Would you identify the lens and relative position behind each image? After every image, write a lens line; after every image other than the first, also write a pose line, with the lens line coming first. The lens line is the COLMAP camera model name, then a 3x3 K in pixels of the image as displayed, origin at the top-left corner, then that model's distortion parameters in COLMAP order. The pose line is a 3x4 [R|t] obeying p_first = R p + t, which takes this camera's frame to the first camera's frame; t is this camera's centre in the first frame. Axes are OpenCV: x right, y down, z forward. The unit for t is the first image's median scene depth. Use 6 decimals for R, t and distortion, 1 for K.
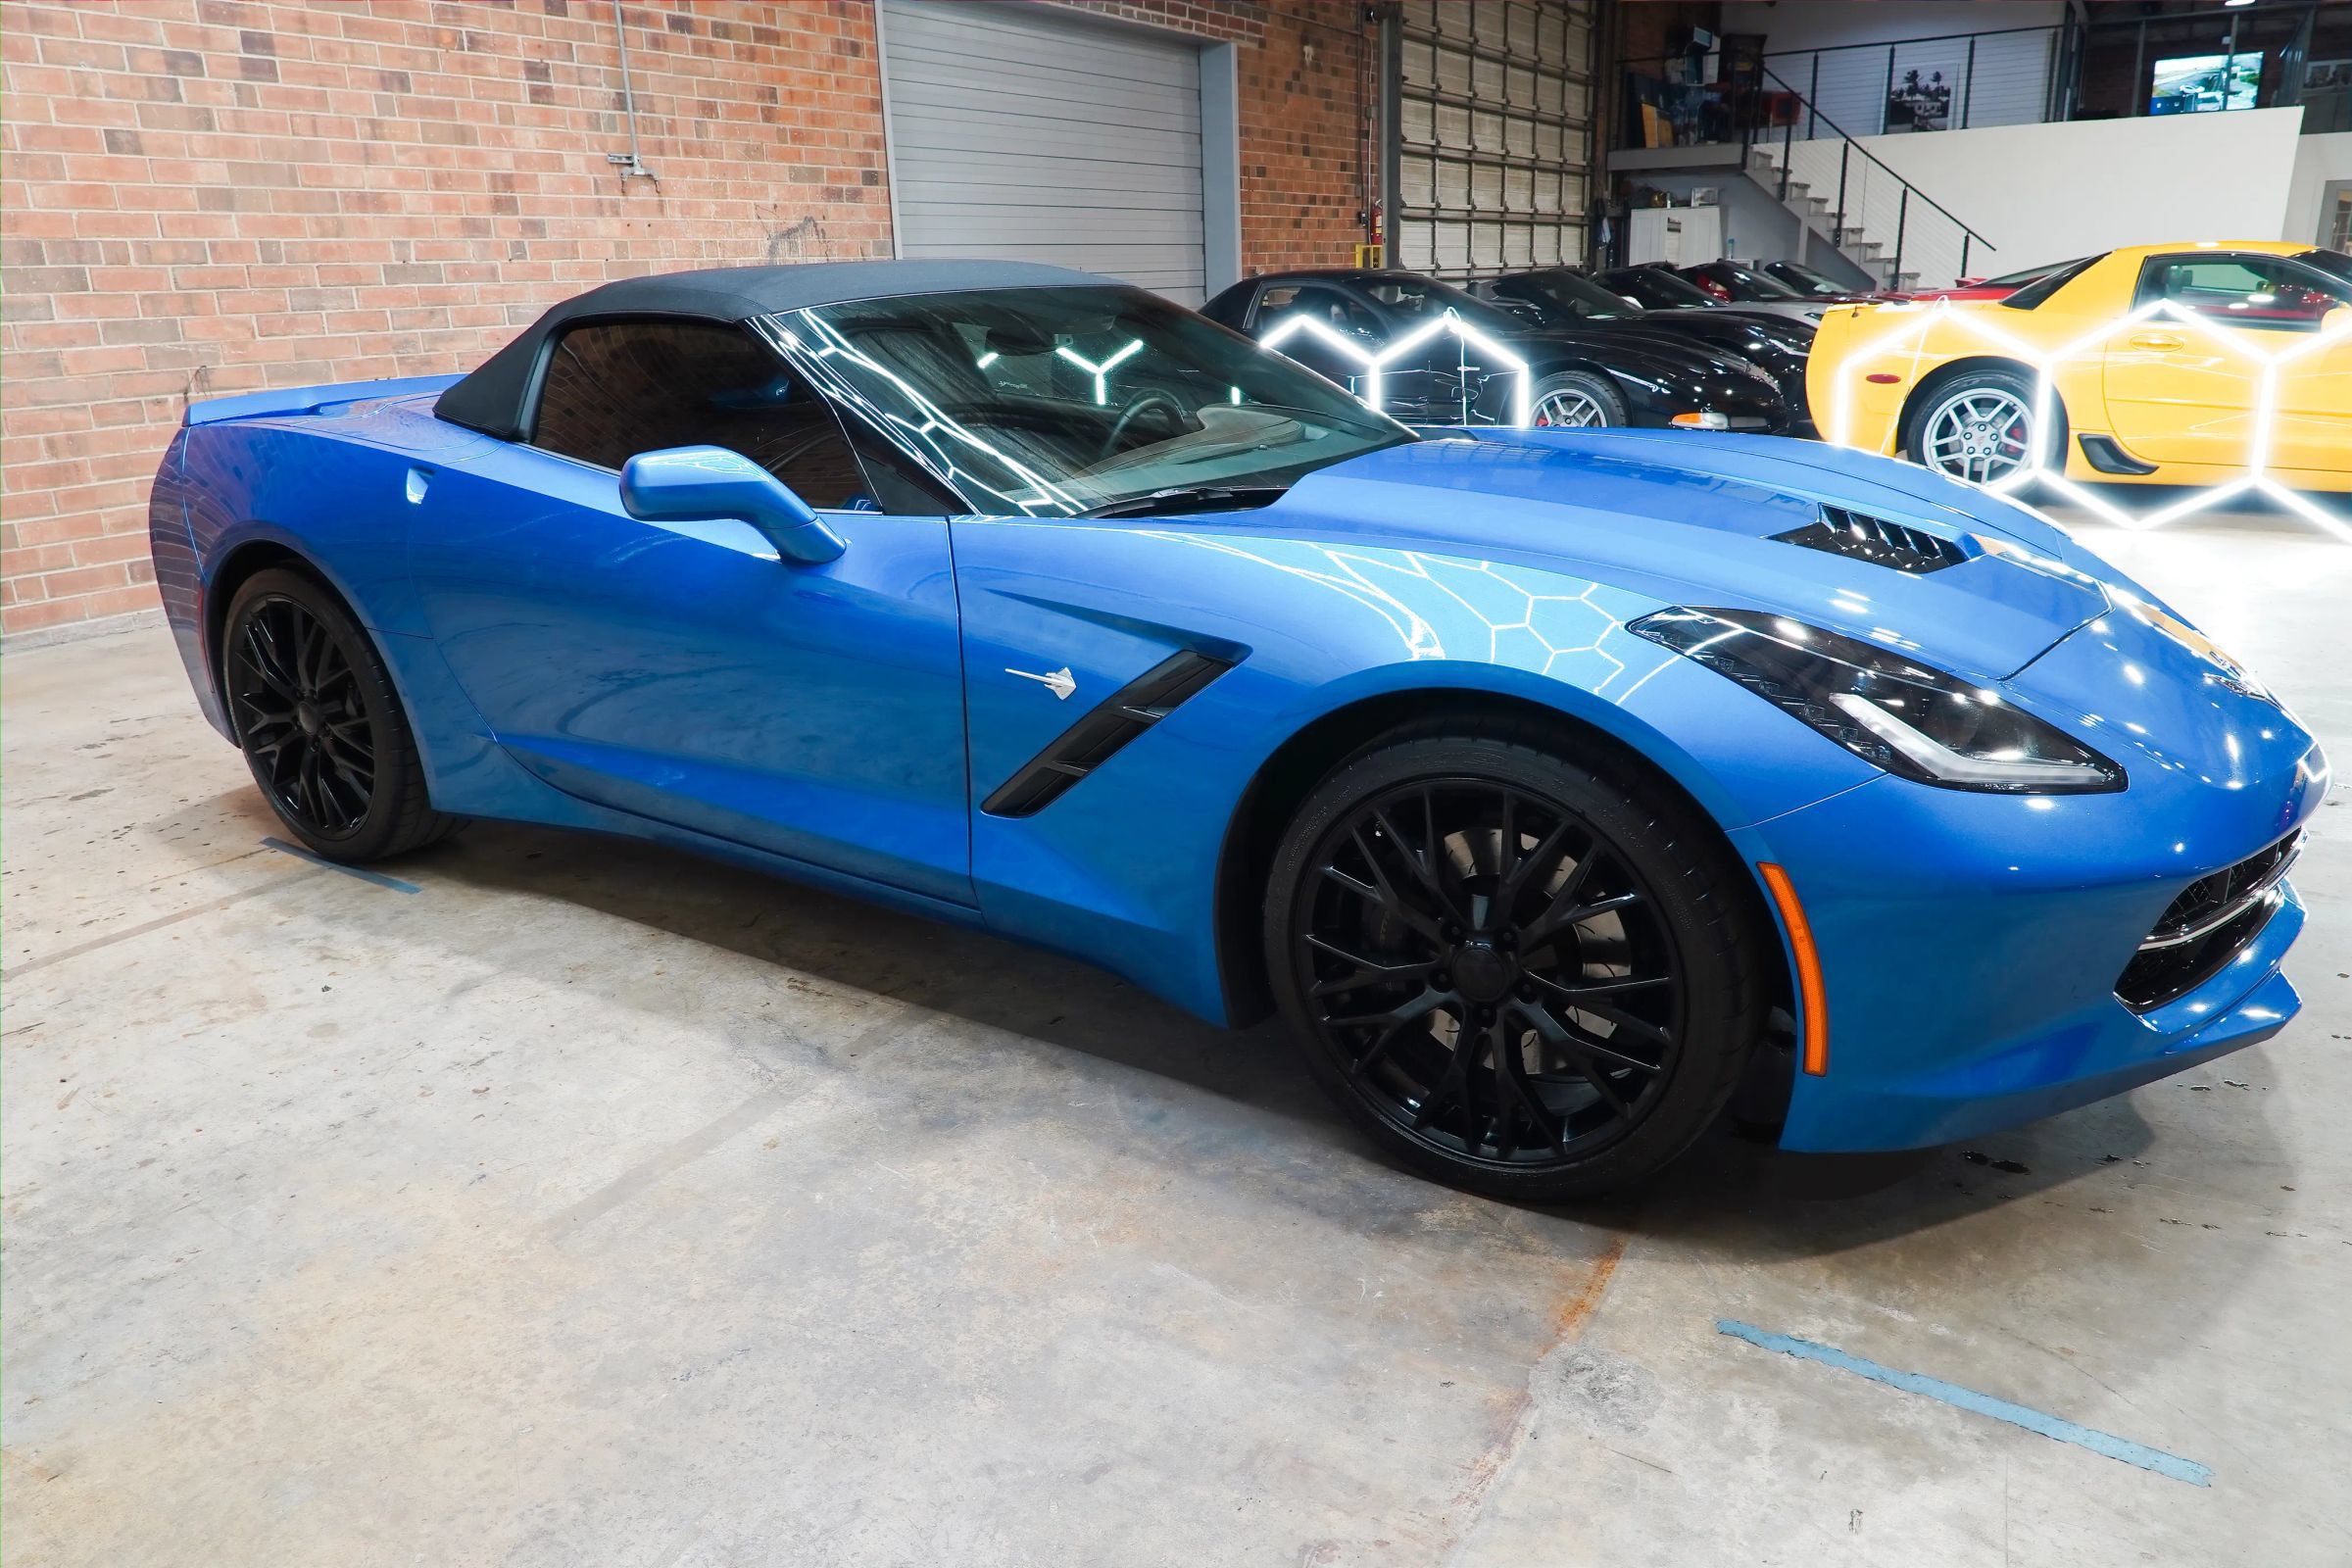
lens RADIAL K [[1604.4, 0, 1181.8], [0, 1604.4, 774.1], [0, 0, 1]] dist [-0.032854, 0.020939]
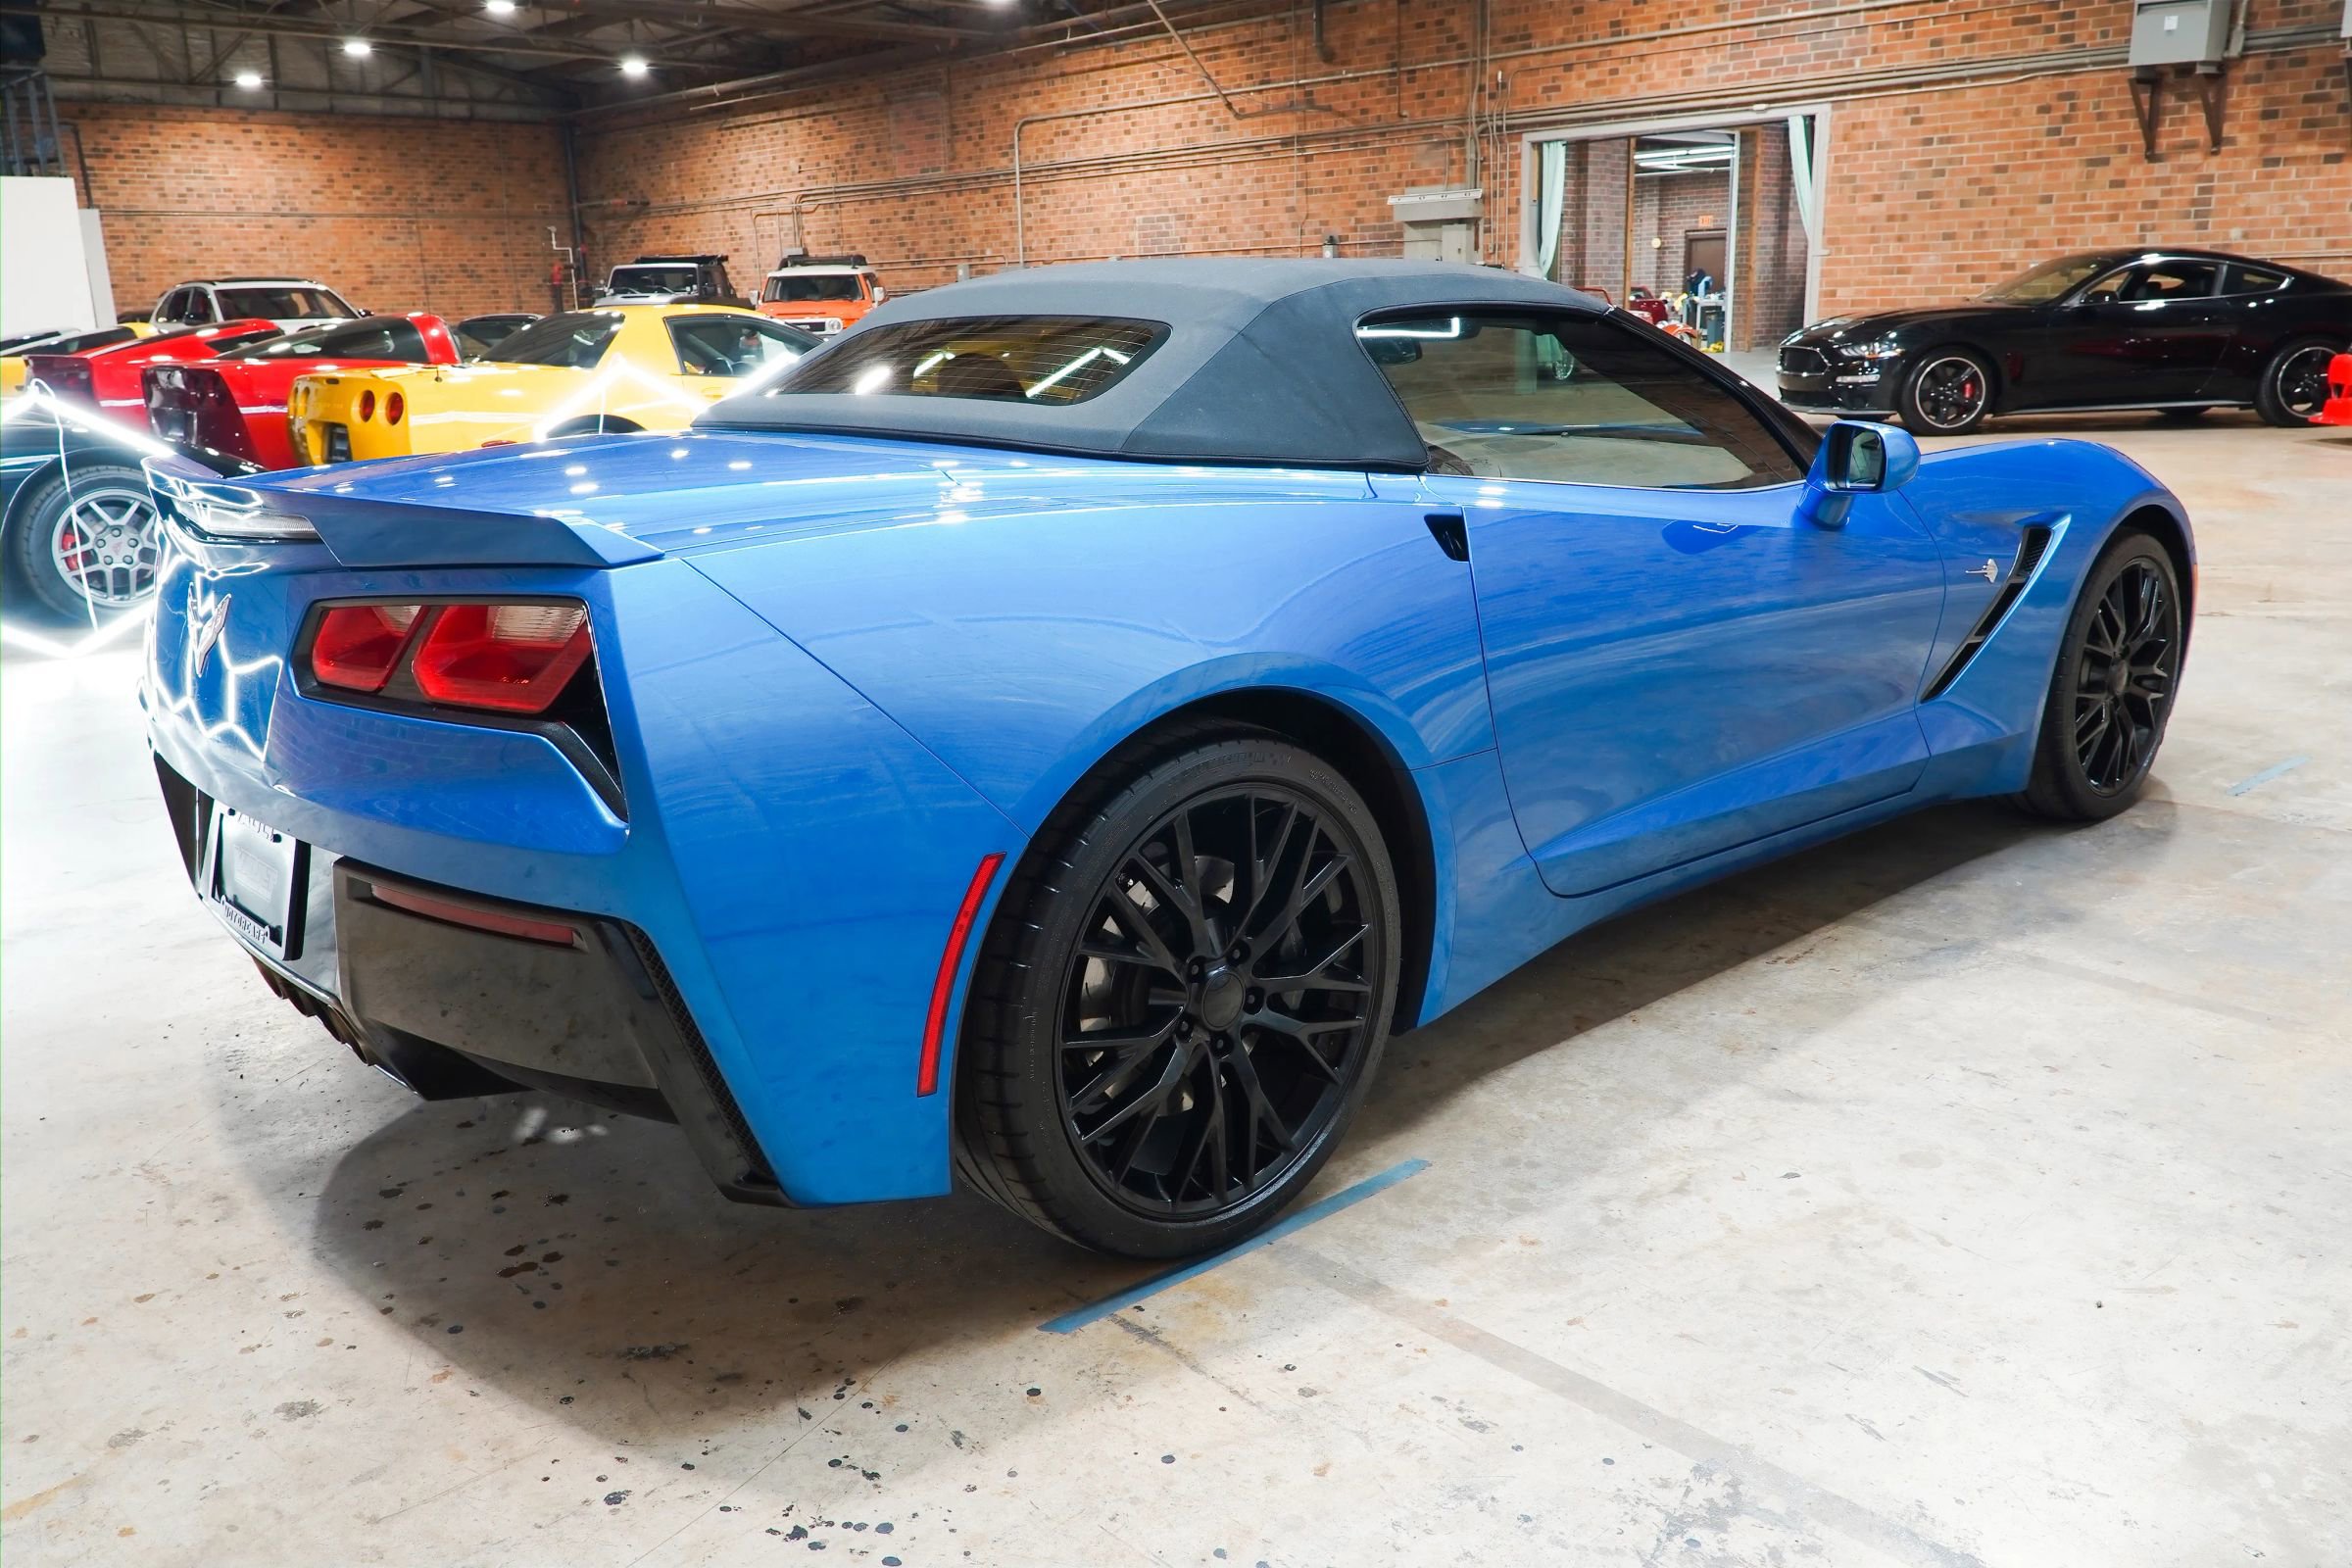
lens RADIAL K [[1859.8, 0, 1182.3], [0, 1859.8, 775.0], [0, 0, 1]] dist [0.005610, 0.005140]
pose [[0.254334, -0.215171, 0.942876, -1.392924], [0.303824, 0.943353, 0.133325, -0.244496], [-0.918153, 0.252559, 0.305300, 0.950258]]
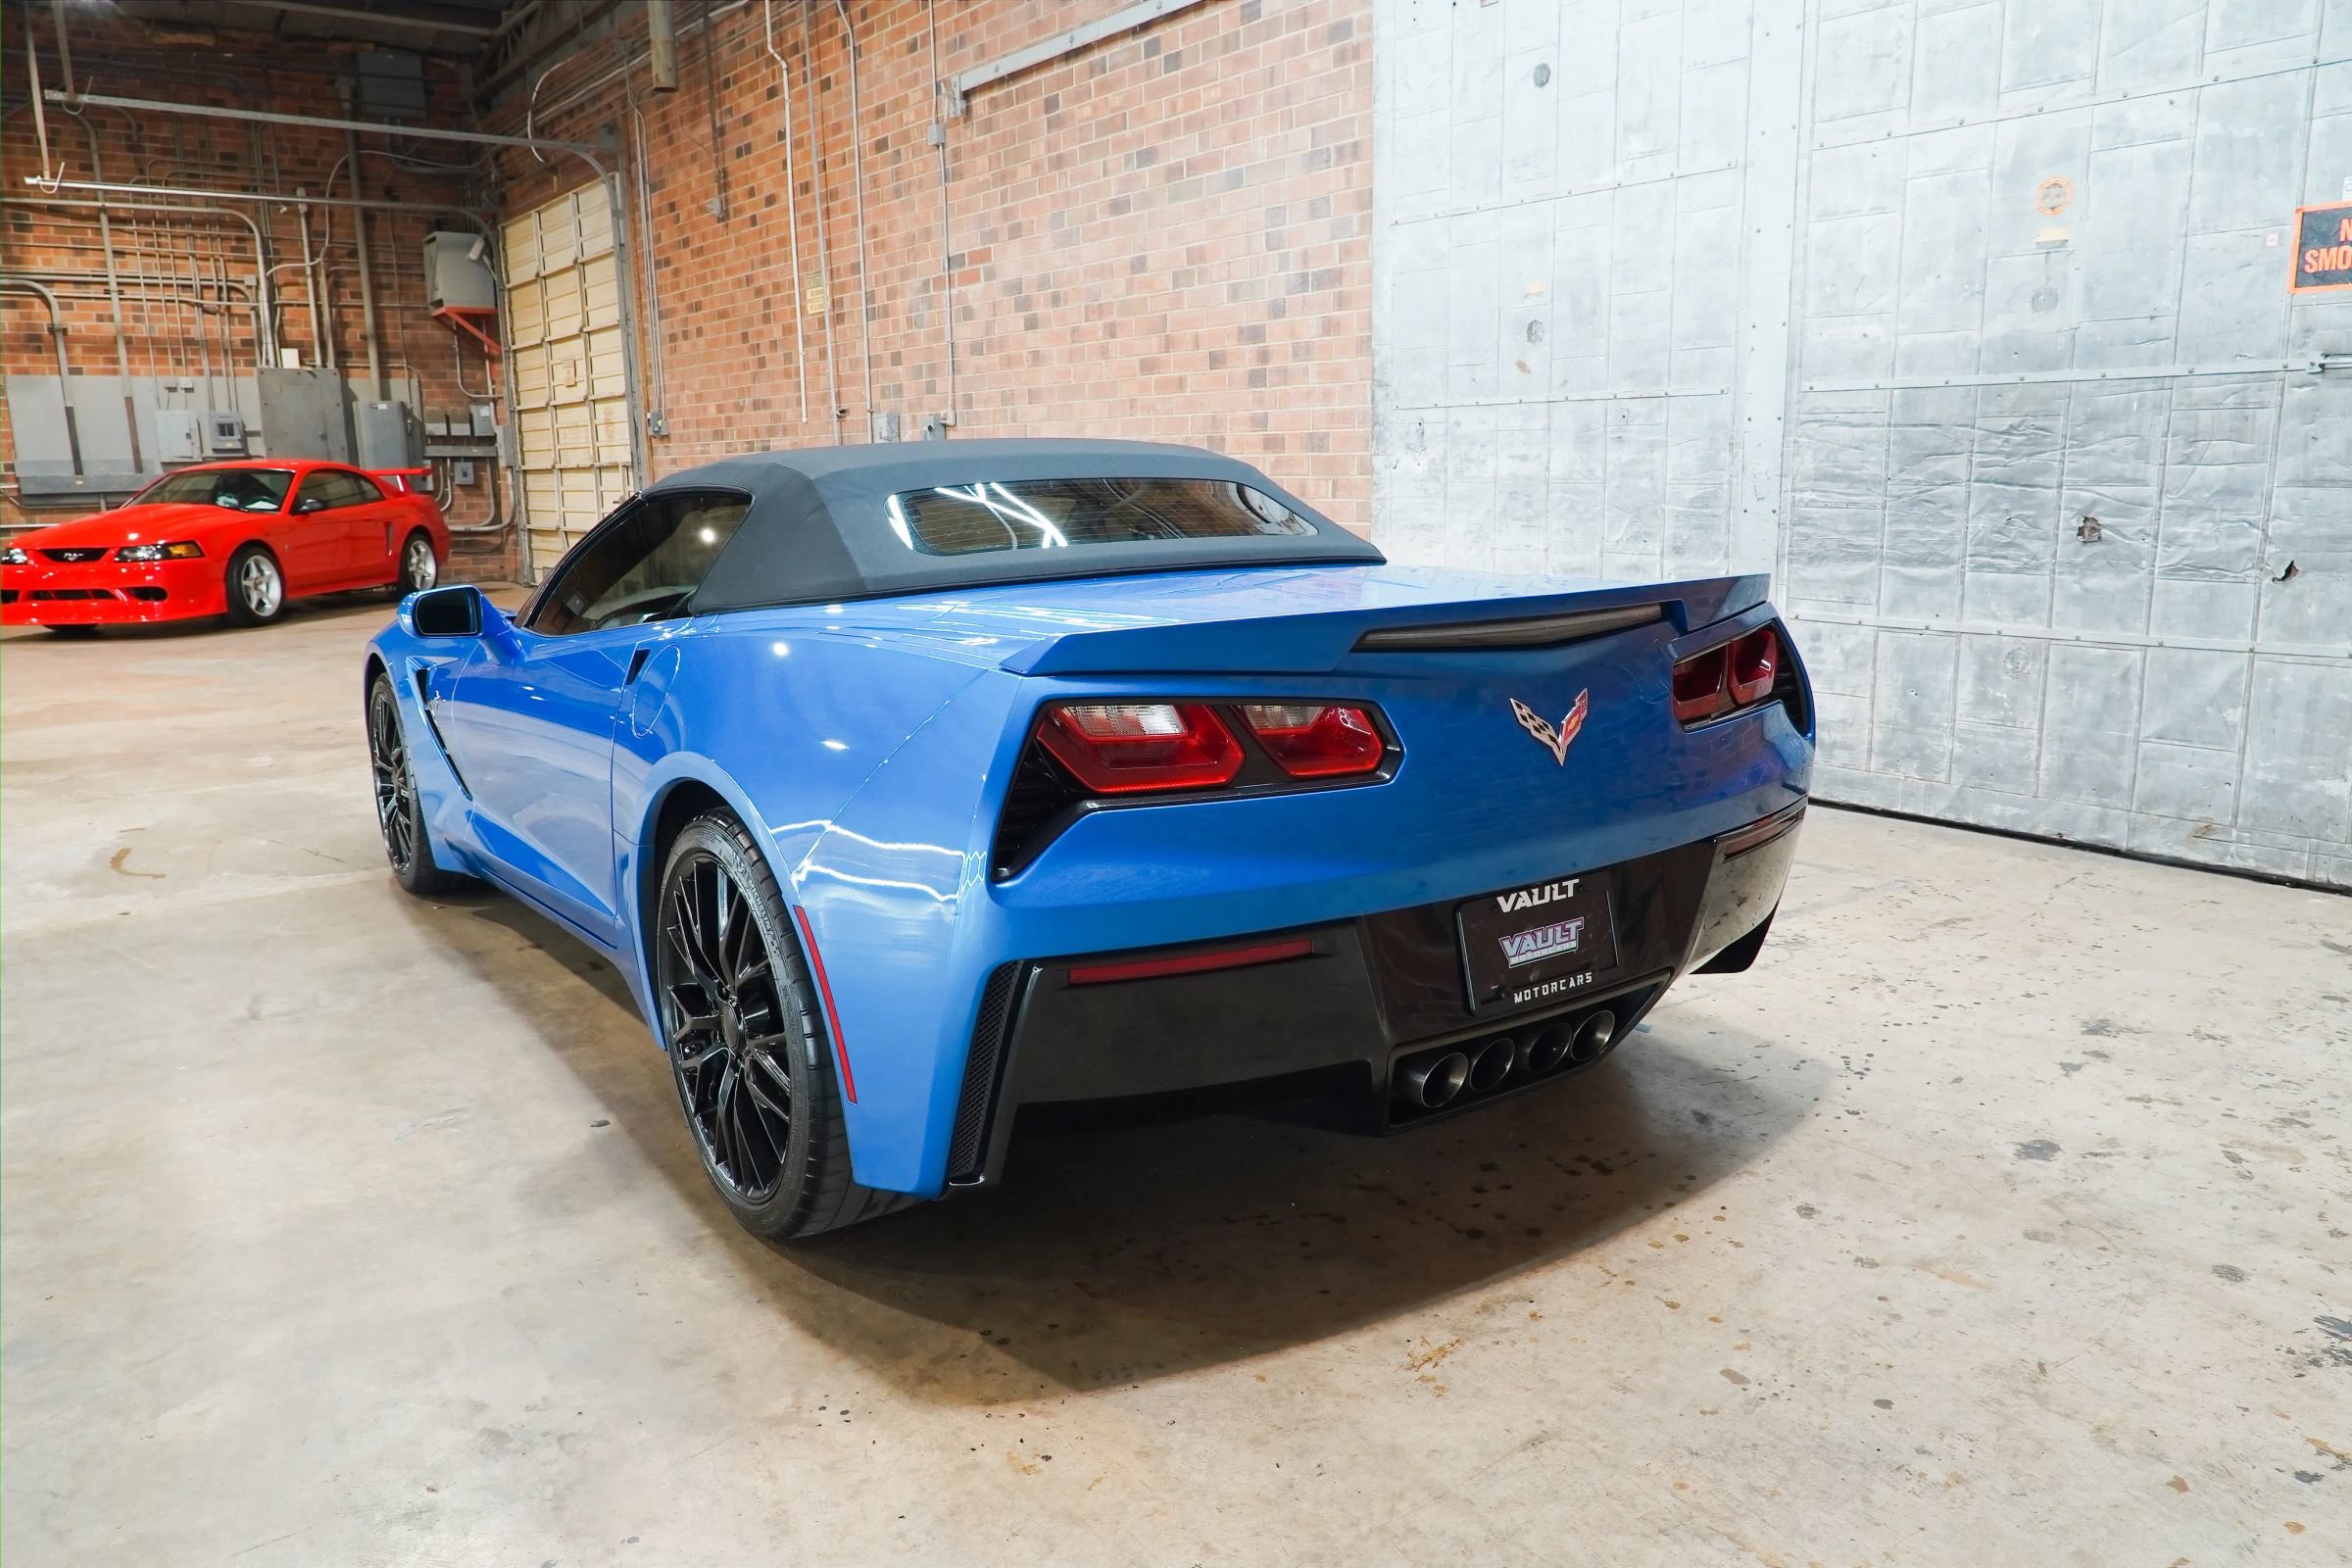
lens RADIAL K [[1653.8, 0, 1180.6], [0, 1653.8, 773.5], [0, 0, 1]] dist [-0.017532, 0.014166]
pose [[-0.927467, -0.018197, 0.373461, -0.869994], [0.159186, 0.884557, 0.438428, -0.683434], [-0.338325, 0.466078, -0.817501, 2.284834]]
